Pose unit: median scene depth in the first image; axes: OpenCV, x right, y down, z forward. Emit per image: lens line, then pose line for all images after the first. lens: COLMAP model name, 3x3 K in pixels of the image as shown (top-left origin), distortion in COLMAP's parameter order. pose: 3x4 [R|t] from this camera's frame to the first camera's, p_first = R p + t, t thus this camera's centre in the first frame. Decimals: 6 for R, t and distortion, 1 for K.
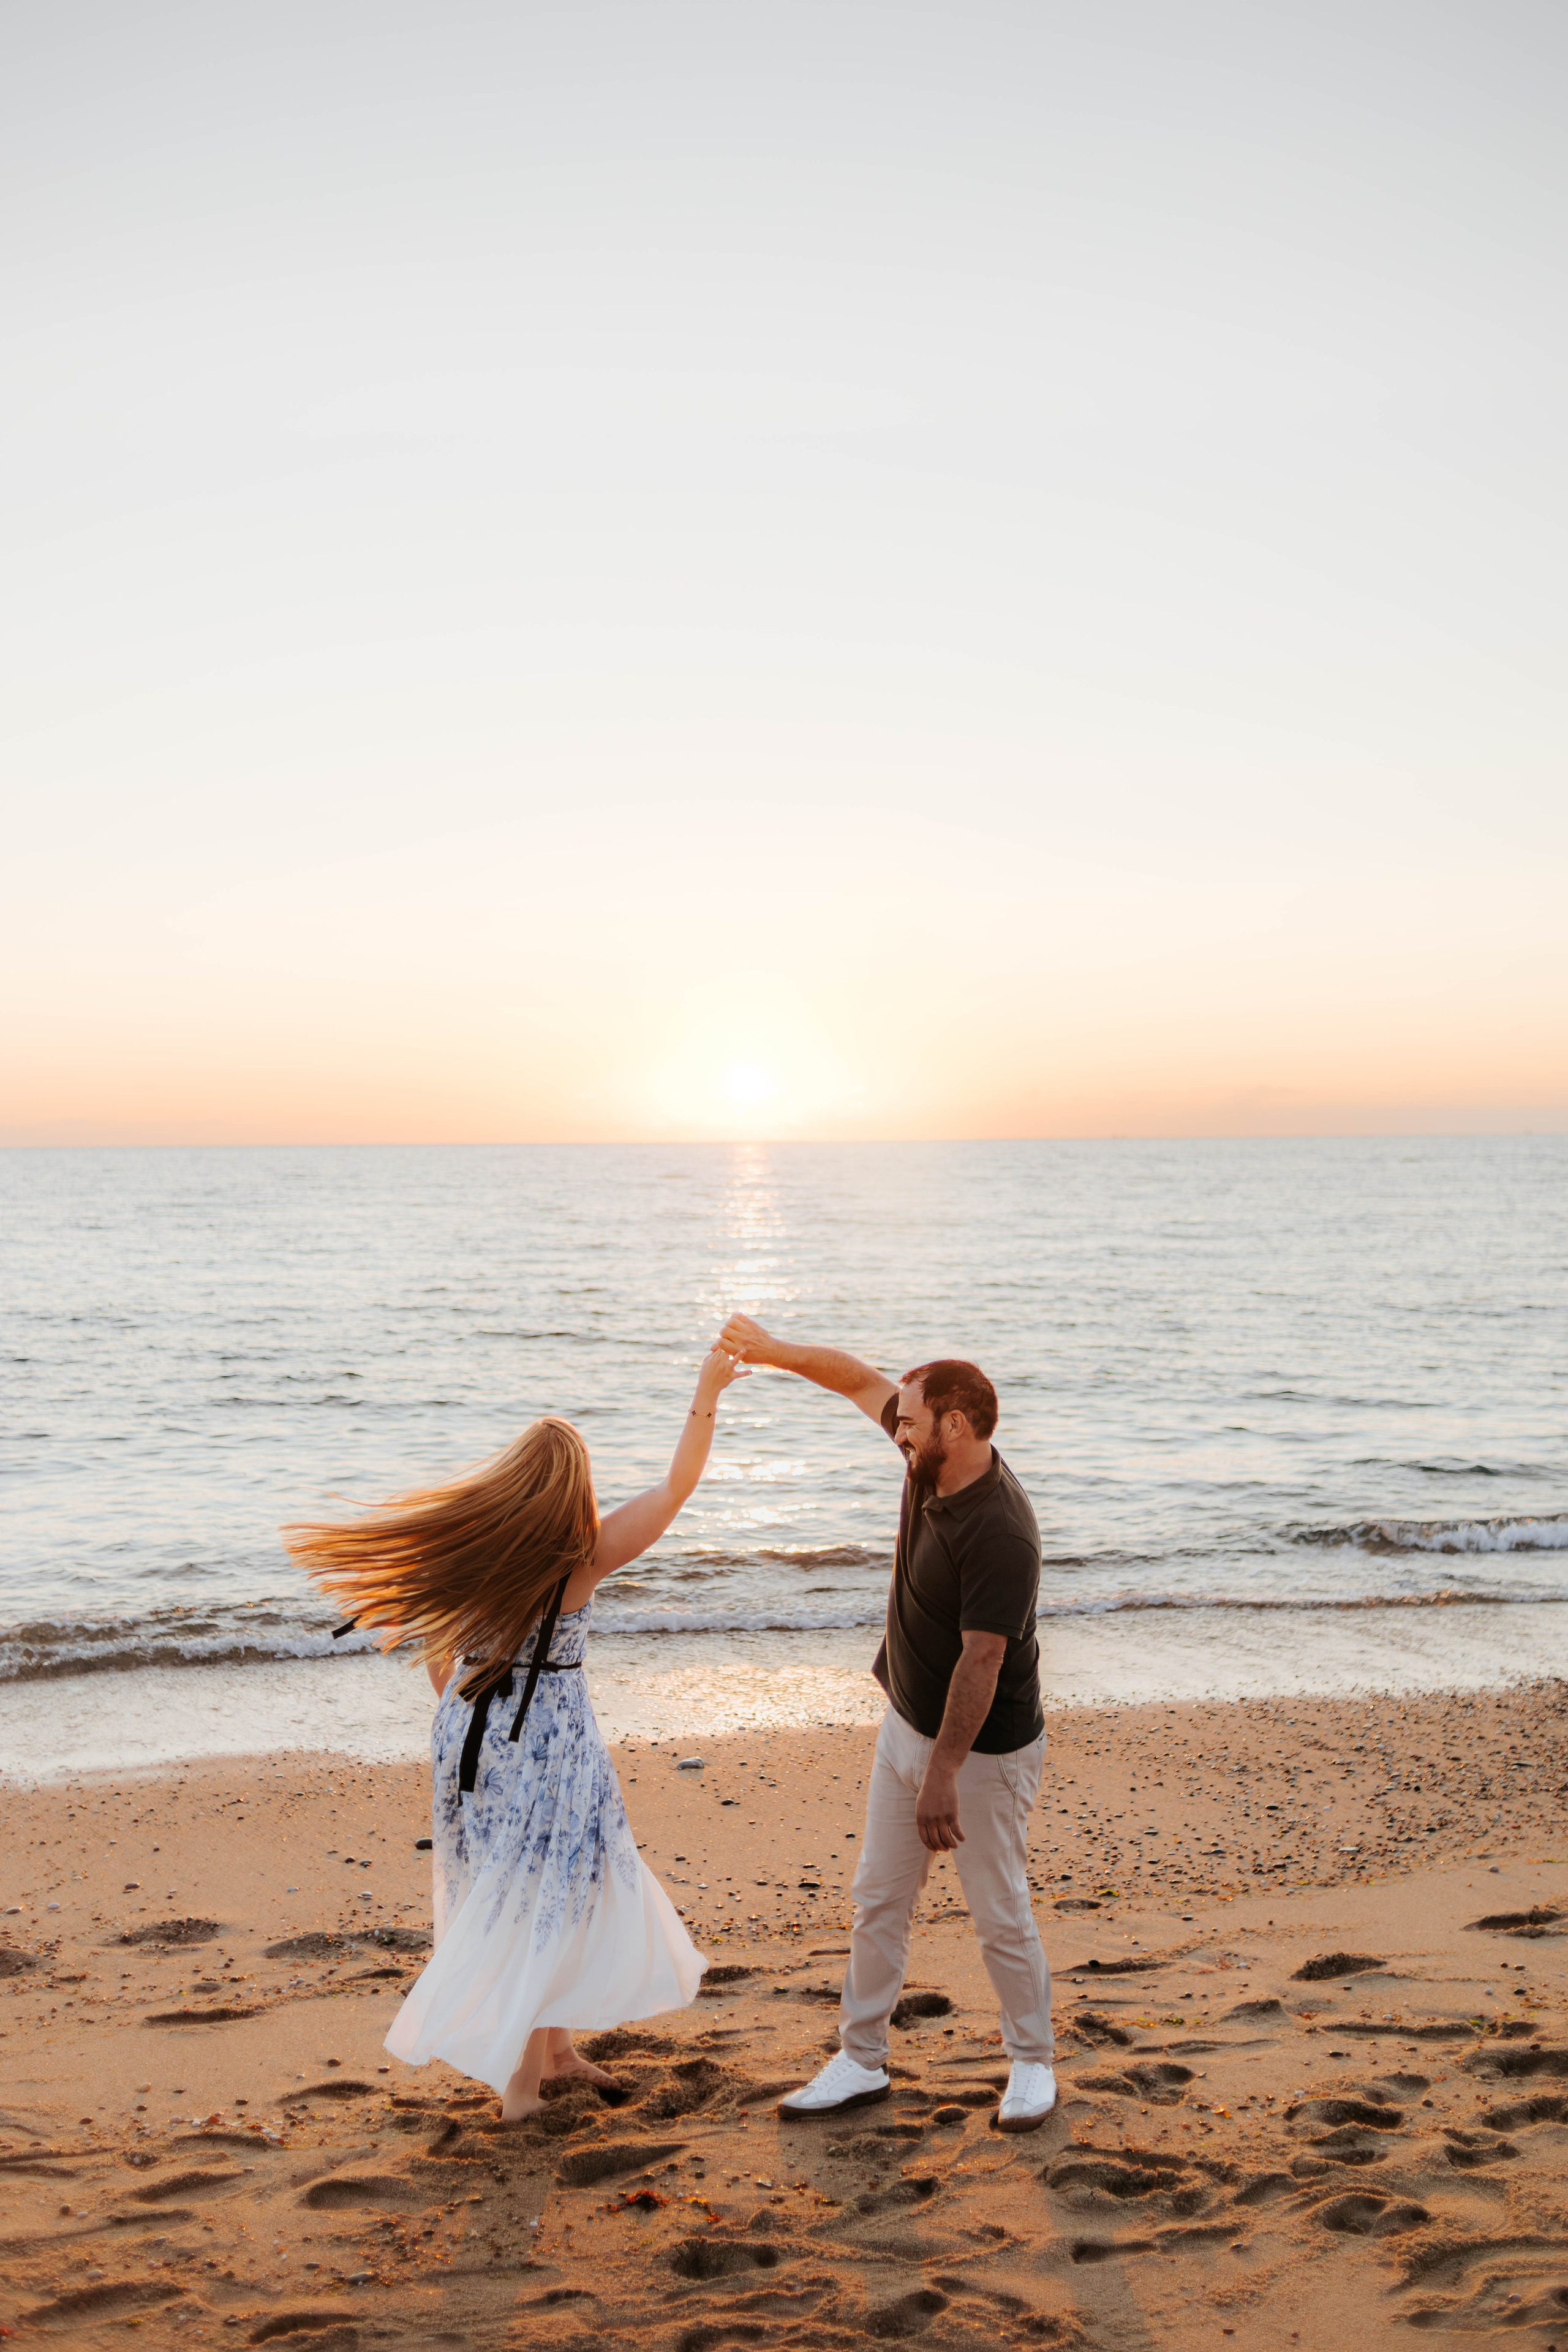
lens RADIAL K [[2226.7, 0, 806.8], [0, 2226.7, 1166.2], [0, 0, 1]] dist [0.002341, 0.000000]
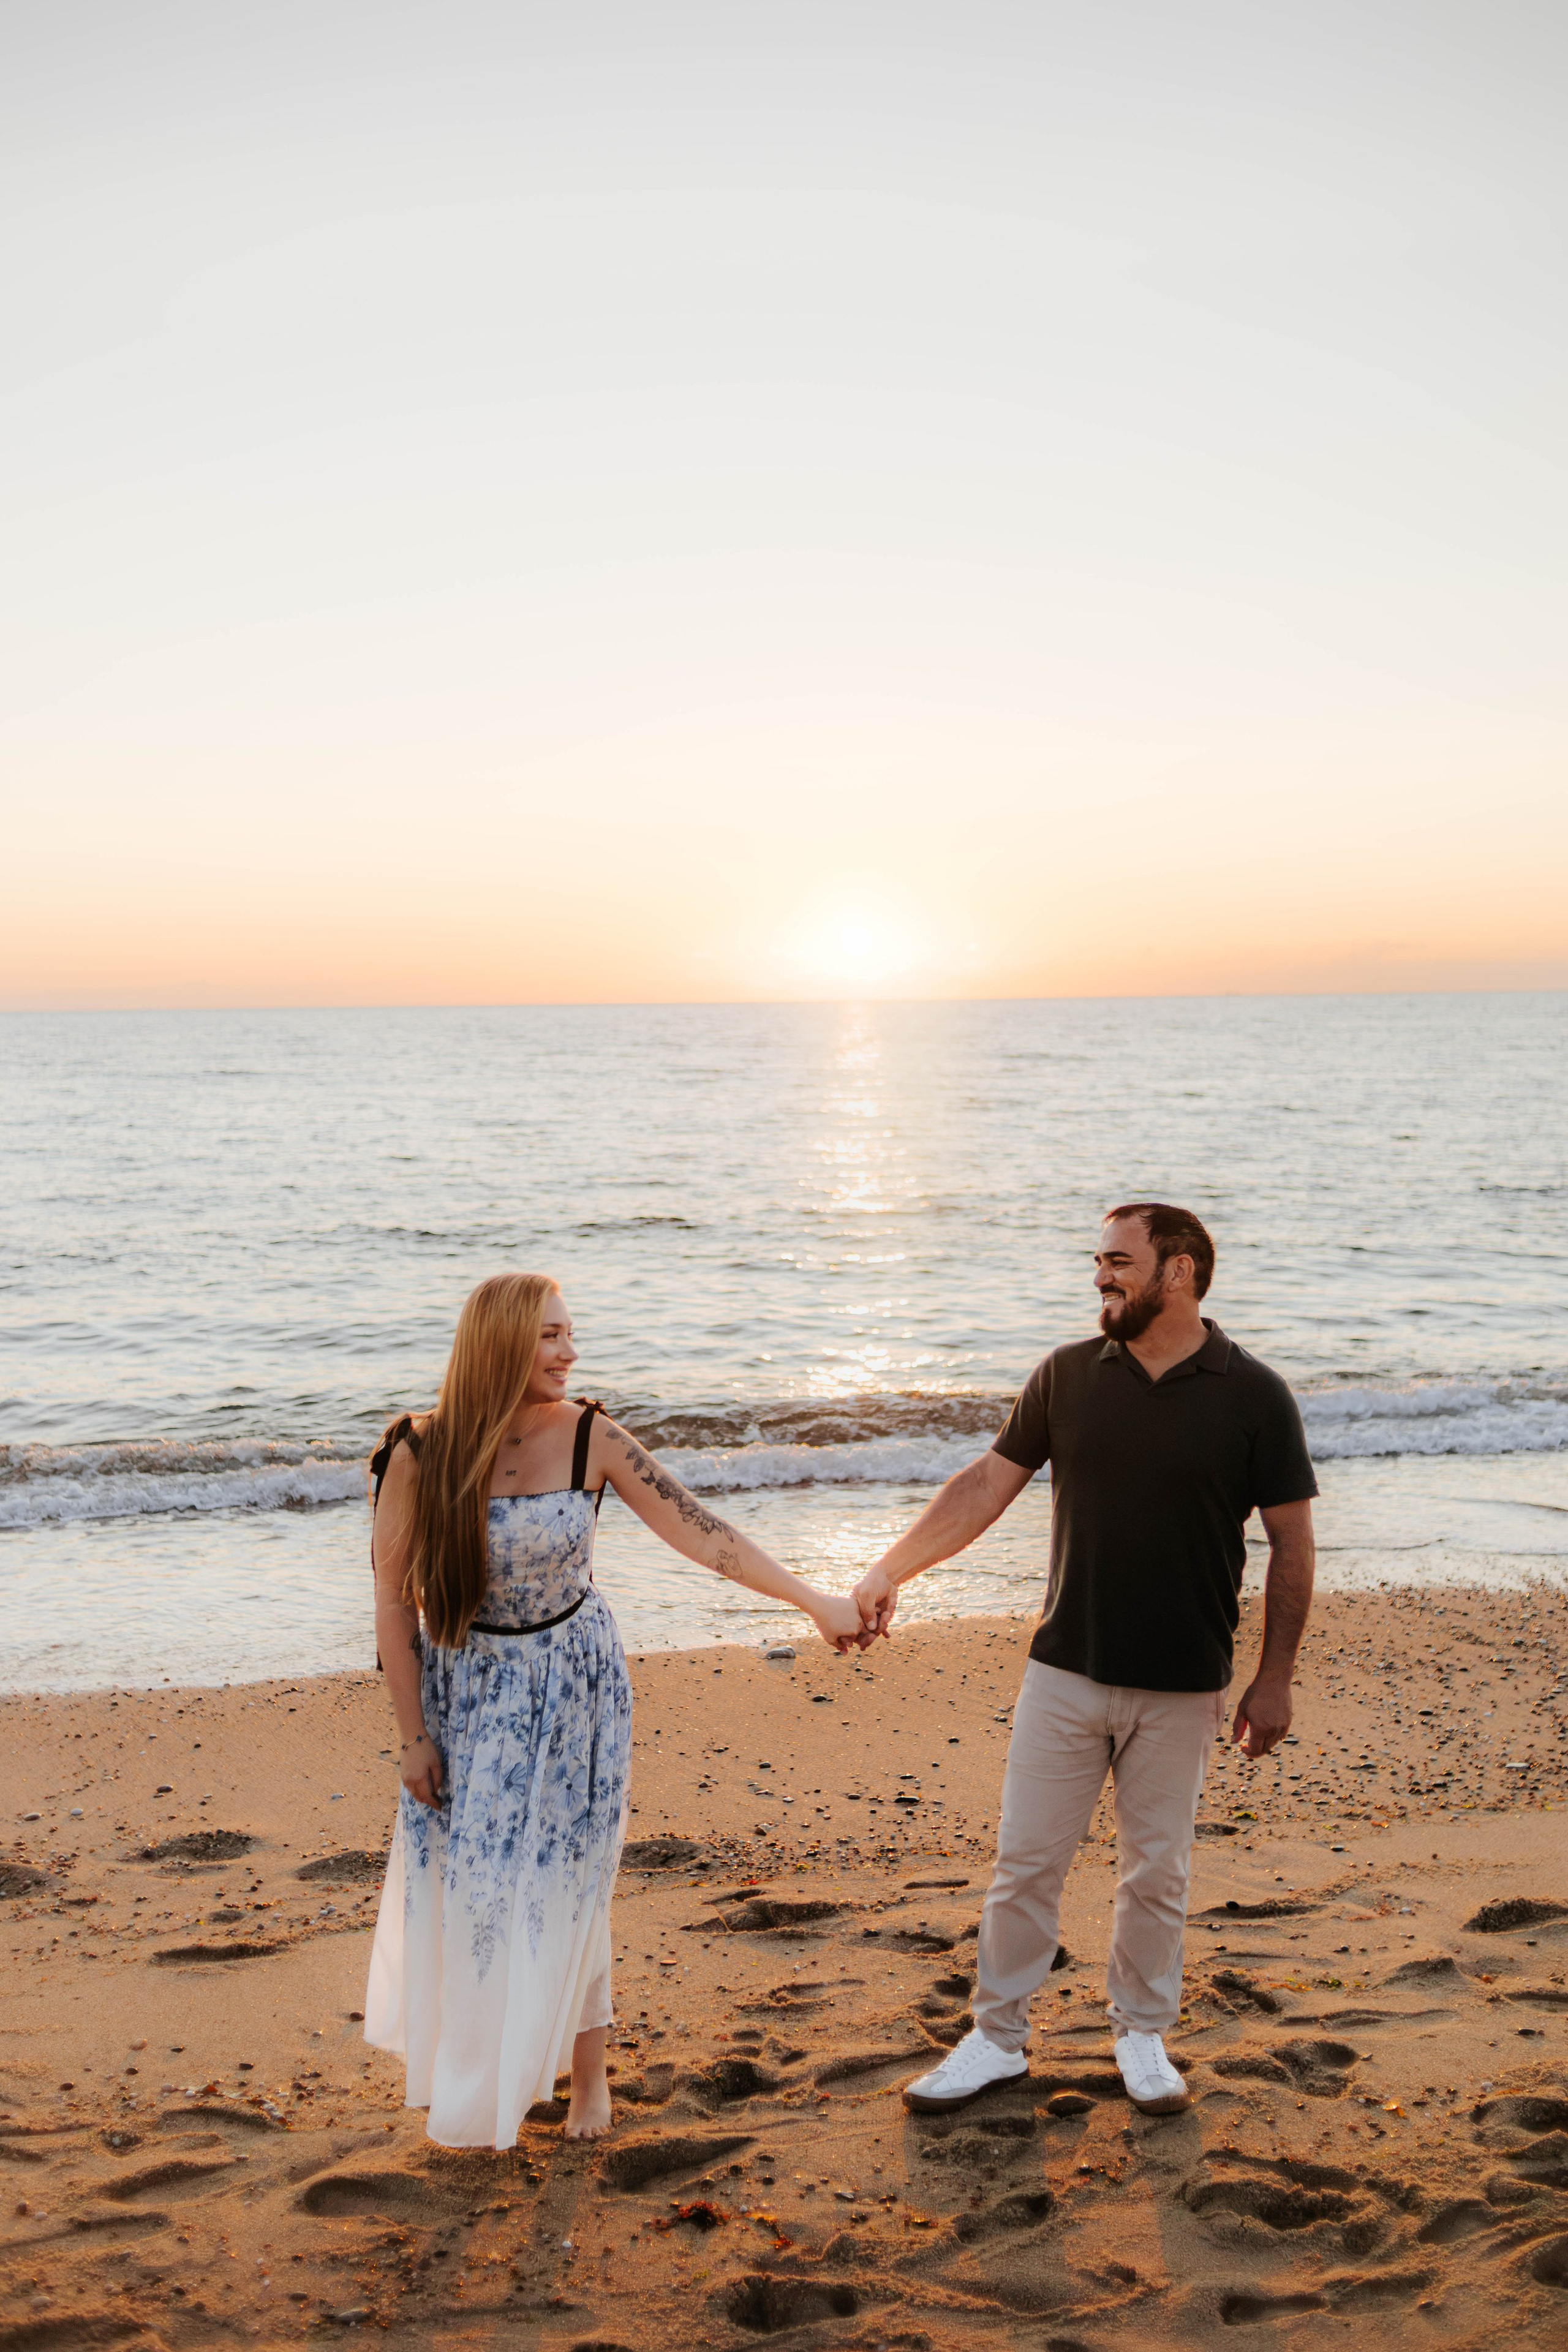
lens RADIAL K [[2226.7, 0, 800.4], [0, 2226.7, 1153.3], [0, 0, 1]] dist [0.002341, 0.000000]
pose [[0.998630, -0.001689, -0.052301, 0.006773], [0.004690, 0.998346, 0.057301, 0.014776], [0.052118, -0.057467, 0.996986, 0.146959]]
